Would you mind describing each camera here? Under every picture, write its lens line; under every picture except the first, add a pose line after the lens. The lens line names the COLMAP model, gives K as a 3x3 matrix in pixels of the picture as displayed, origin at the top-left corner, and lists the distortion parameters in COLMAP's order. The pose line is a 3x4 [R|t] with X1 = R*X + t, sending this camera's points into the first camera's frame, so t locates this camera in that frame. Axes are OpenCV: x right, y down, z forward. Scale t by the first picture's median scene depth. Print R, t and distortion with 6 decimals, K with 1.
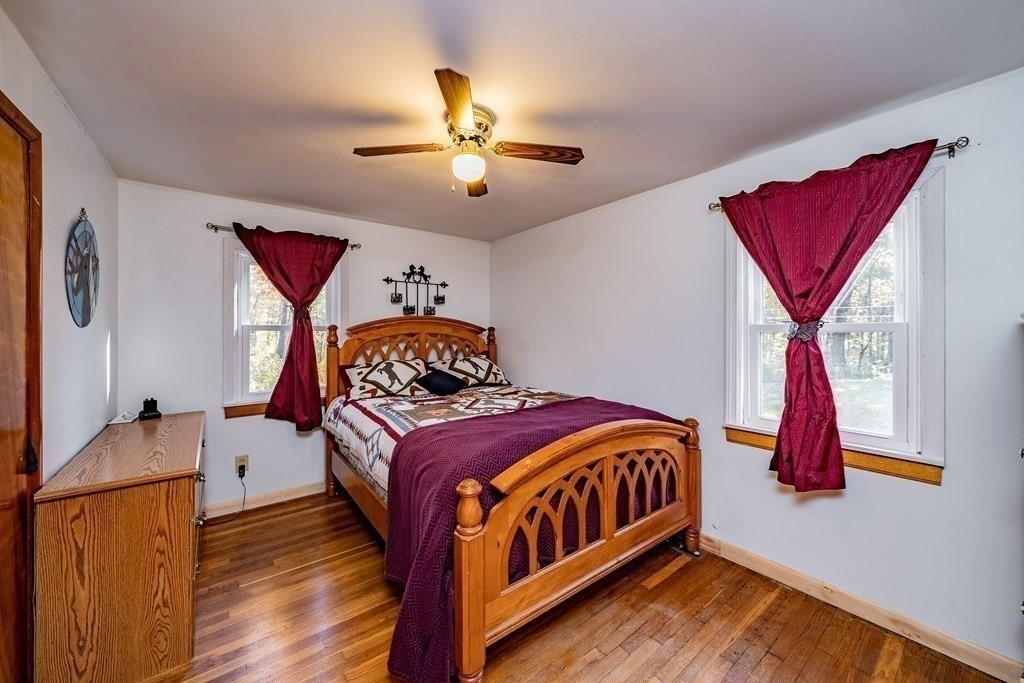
lens RADIAL K [[375.6, 0, 505.1], [0, 375.6, 332.4], [0, 0, 1]] dist [-0.015009, -0.000058]
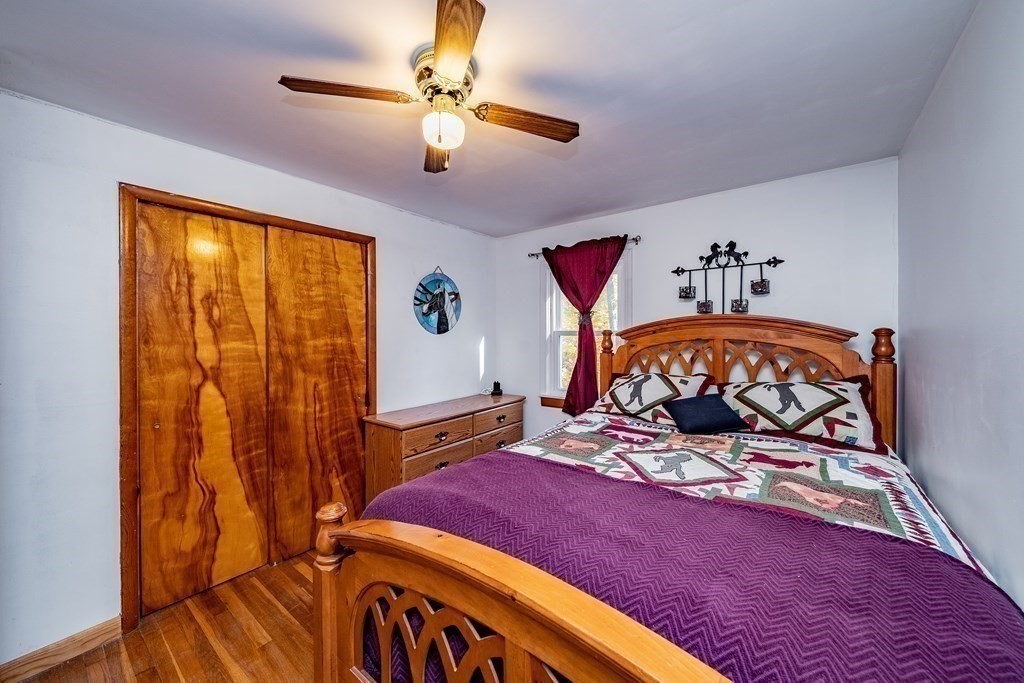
lens RADIAL K [[375.6, 0, 505.1], [0, 375.6, 332.4], [0, 0, 1]] dist [-0.015009, -0.000058]
pose [[0.252238, 0.000400, -0.967665, 0.360553], [0.004870, 0.999987, 0.001683, -0.014307], [0.967653, -0.005137, 0.252233, 0.458112]]
